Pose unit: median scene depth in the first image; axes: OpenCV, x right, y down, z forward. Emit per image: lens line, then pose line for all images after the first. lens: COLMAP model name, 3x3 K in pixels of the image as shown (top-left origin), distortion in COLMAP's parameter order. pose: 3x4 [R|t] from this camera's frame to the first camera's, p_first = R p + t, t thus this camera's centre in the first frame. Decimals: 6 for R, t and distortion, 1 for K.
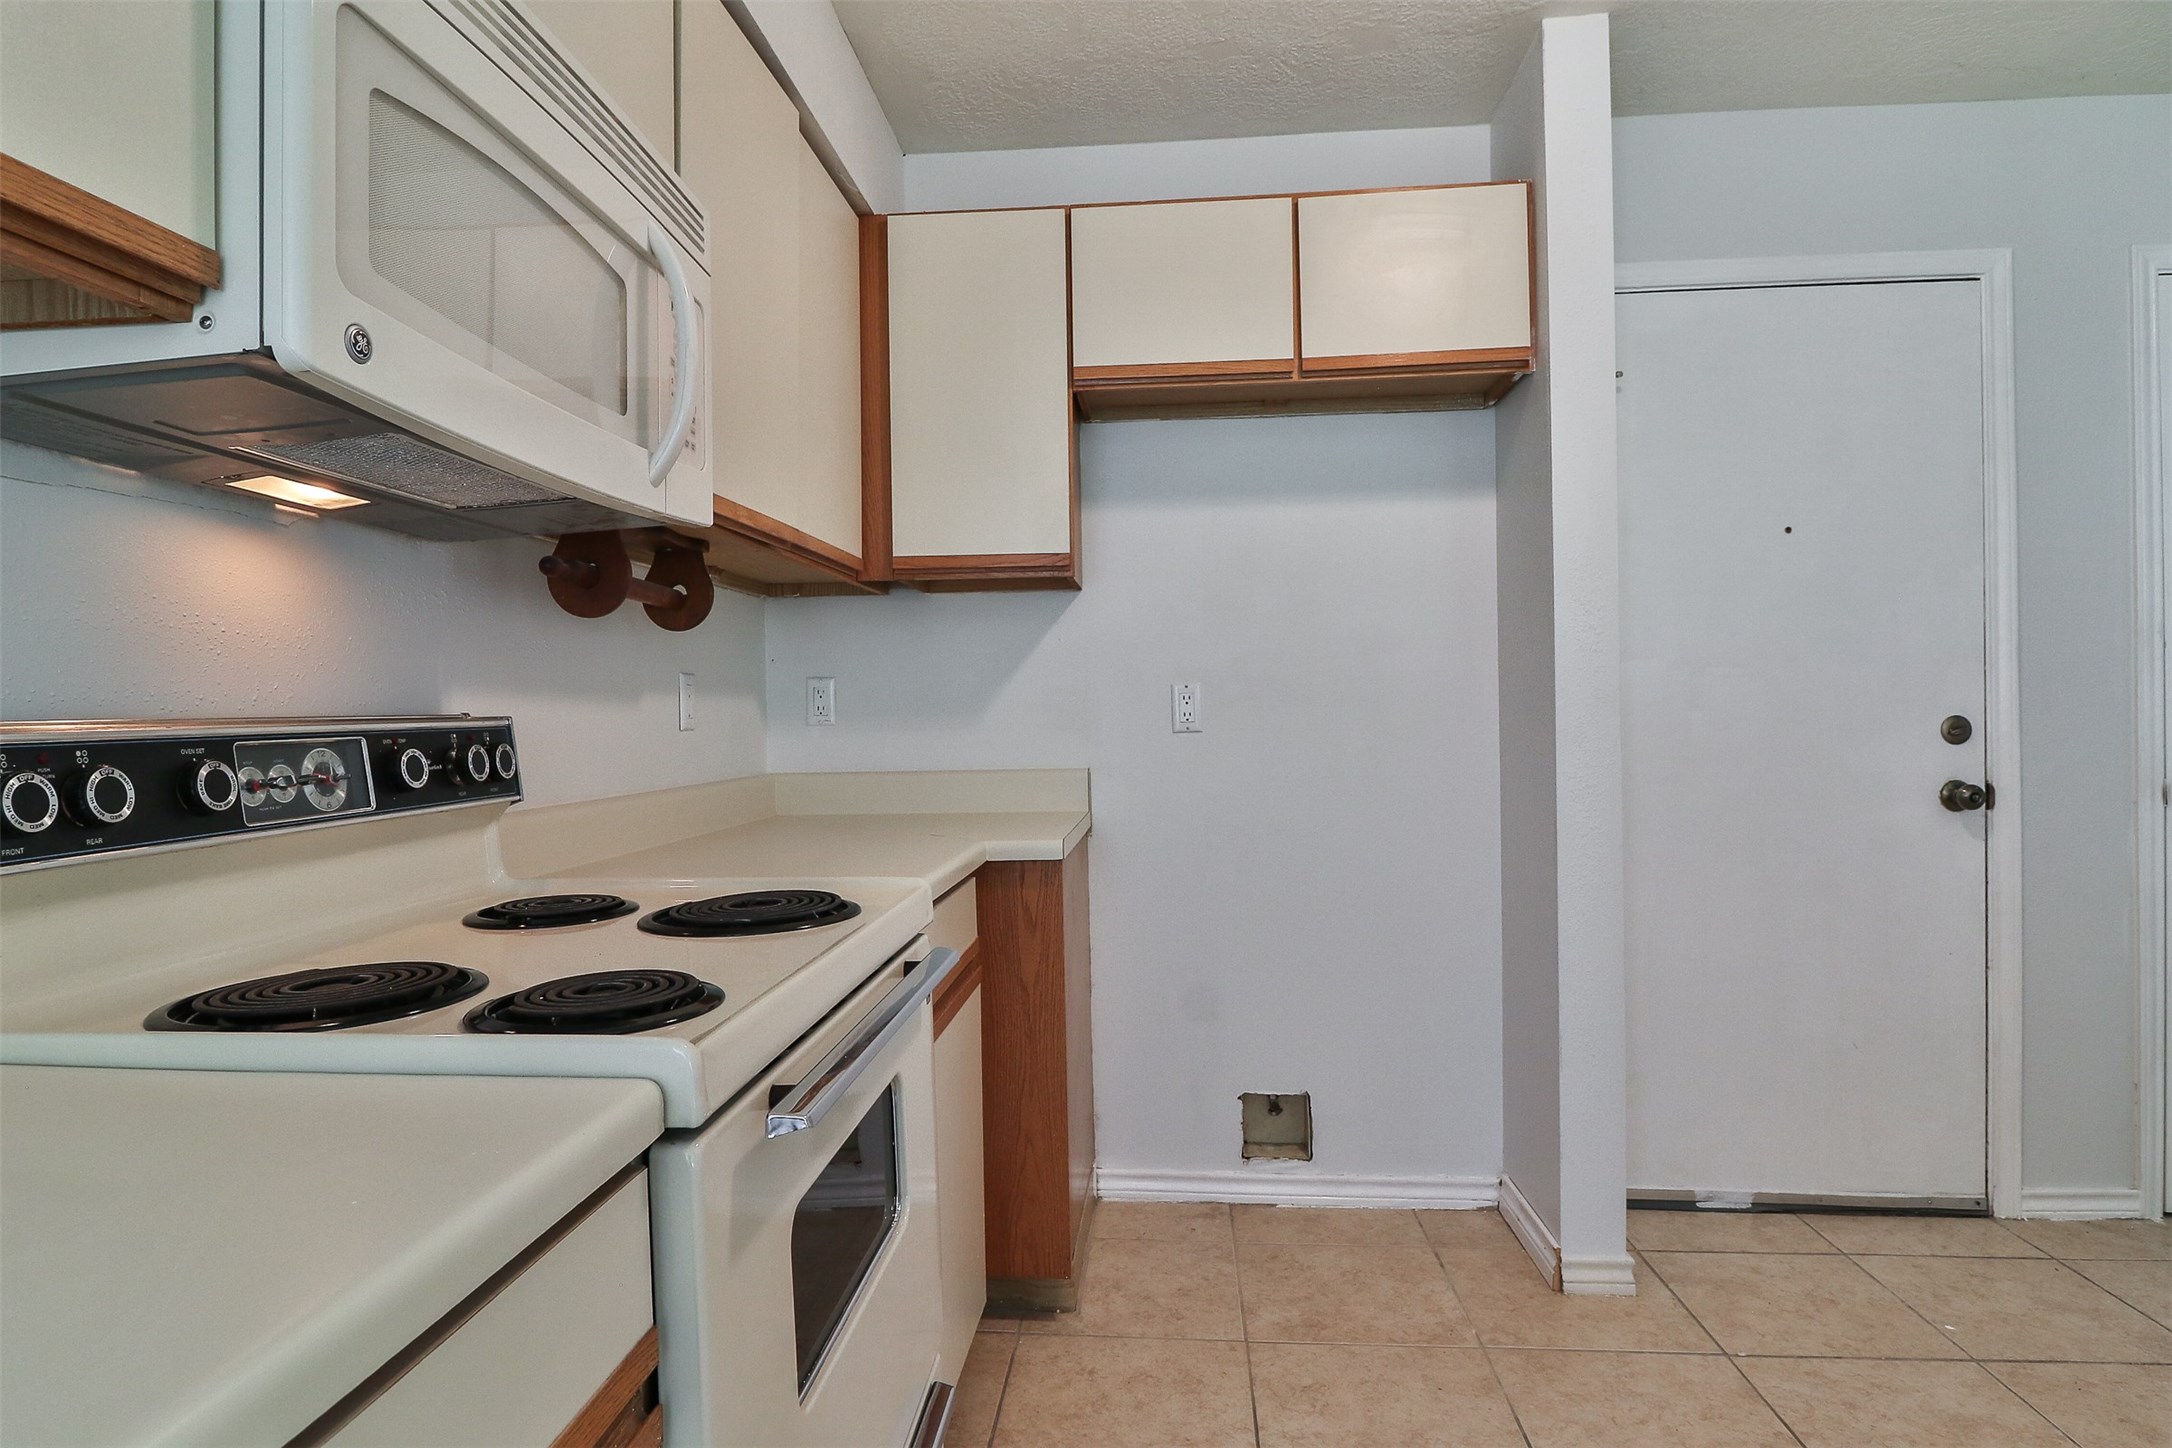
lens RADIAL K [[1162.5, 0, 1086.0], [0, 1162.5, 724.0], [0, 0, 1]] dist [-0.032179, -0.000241]
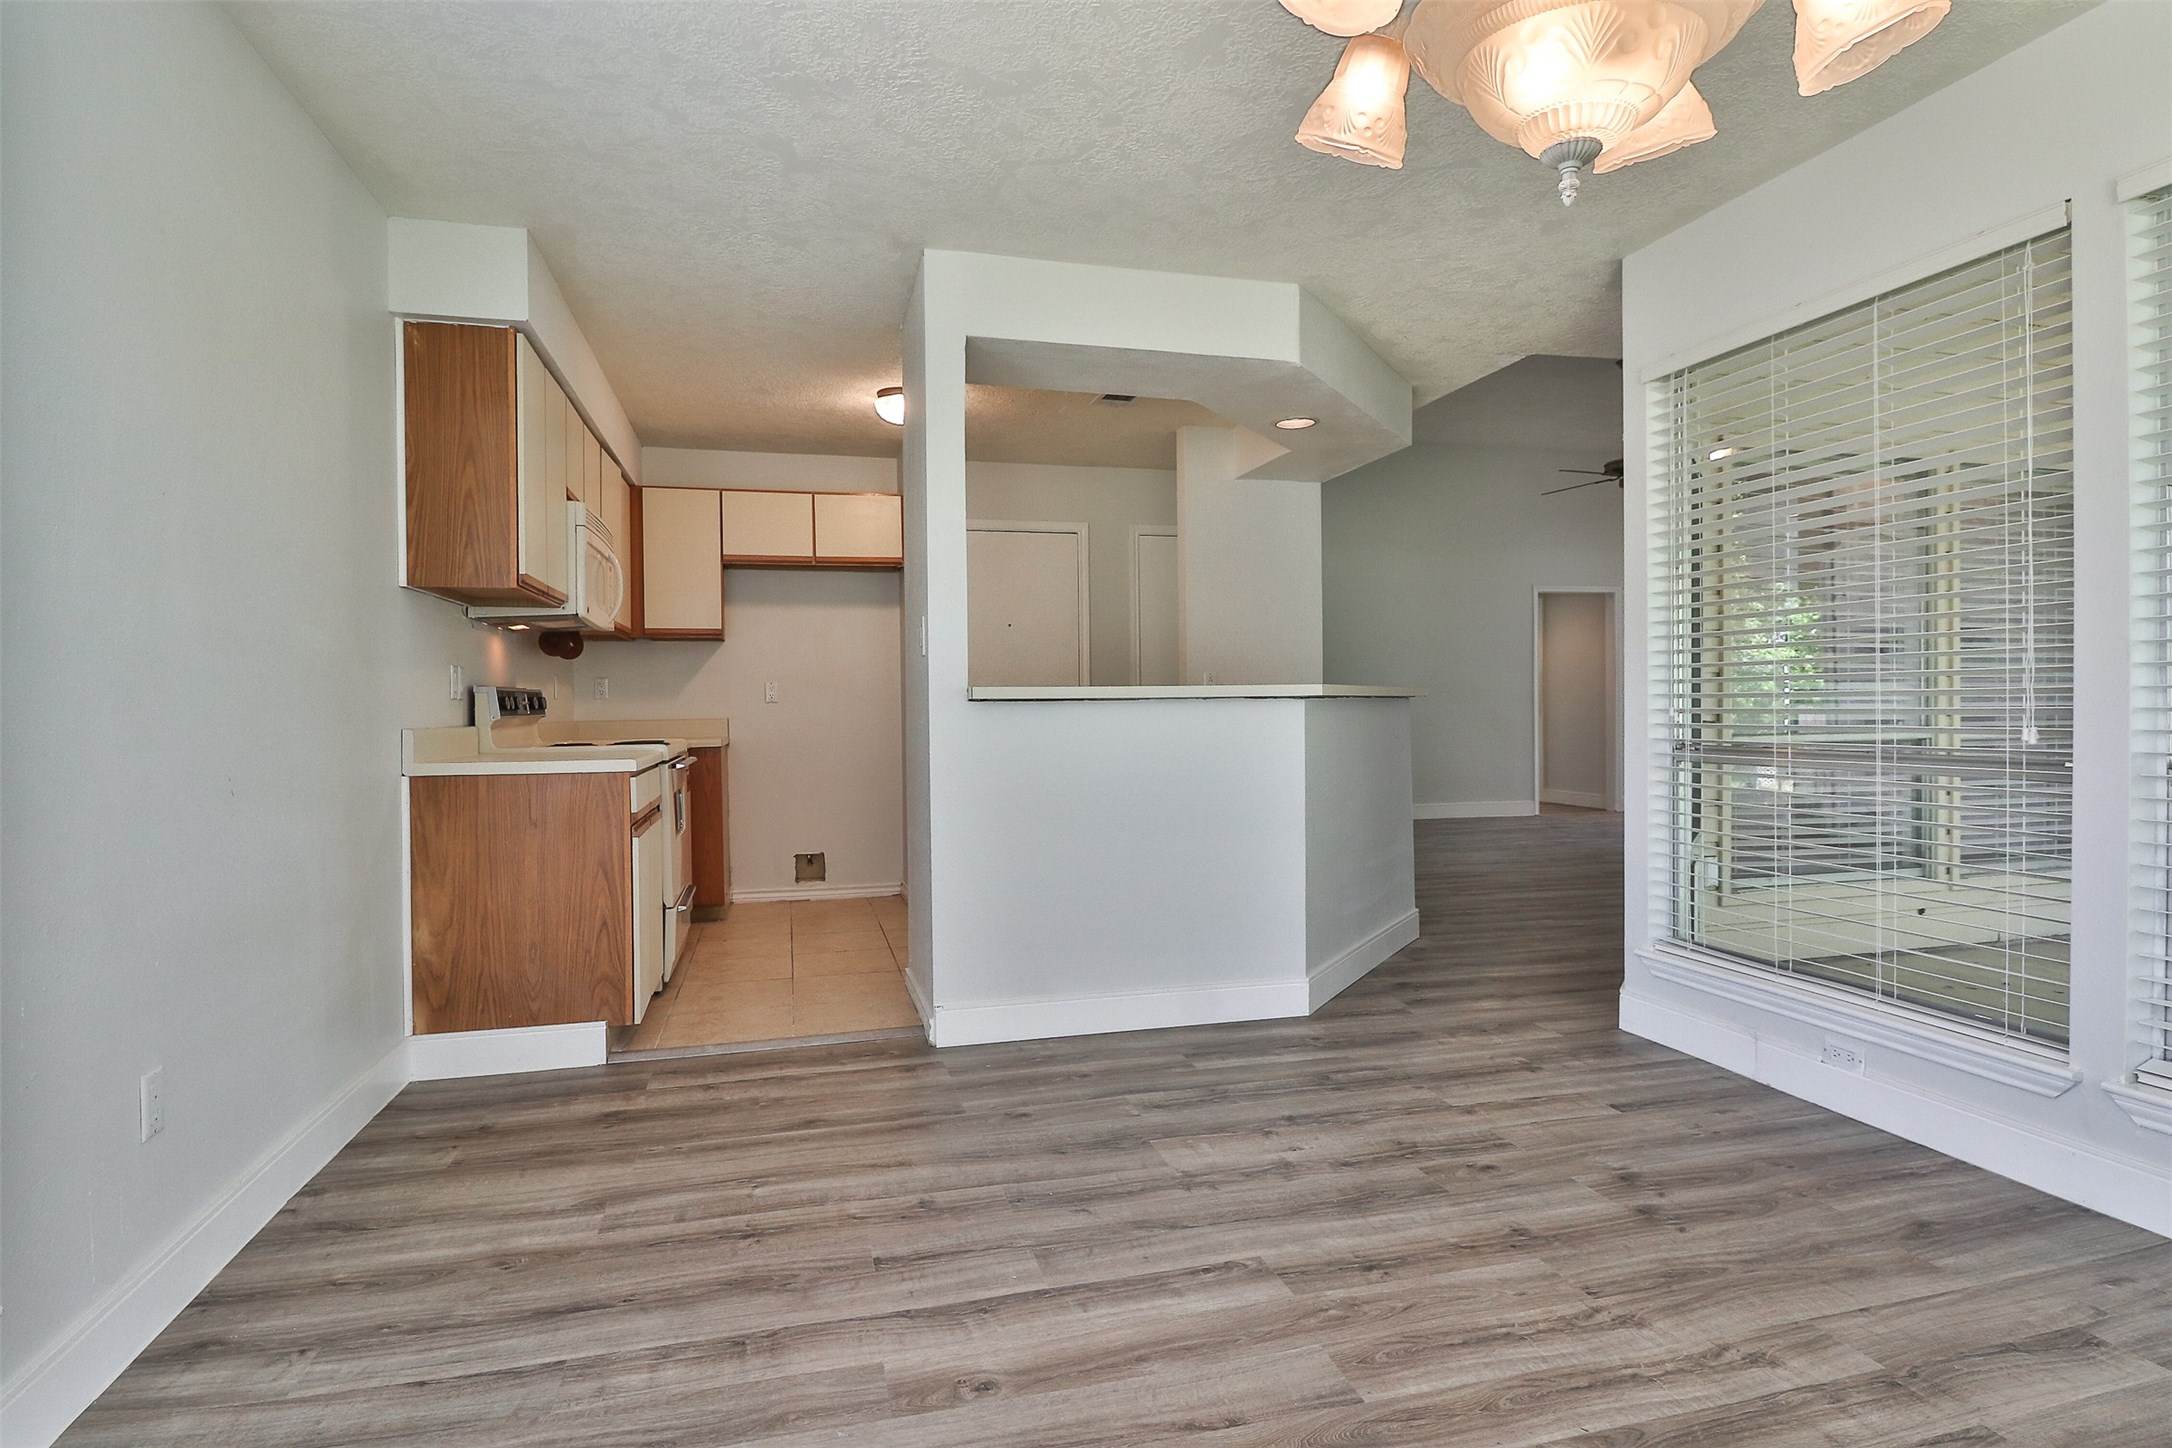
lens RADIAL K [[1028.2, 0, 1030.1], [0, 1028.2, 717.5], [0, 0, 1]] dist [0.011139, -0.000612]
pose [[0.951267, 0.000079, 0.308368, -0.065318], [0.001323, 0.999990, -0.004340, 0.052706], [-0.308365, 0.004536, 0.951257, -1.299056]]
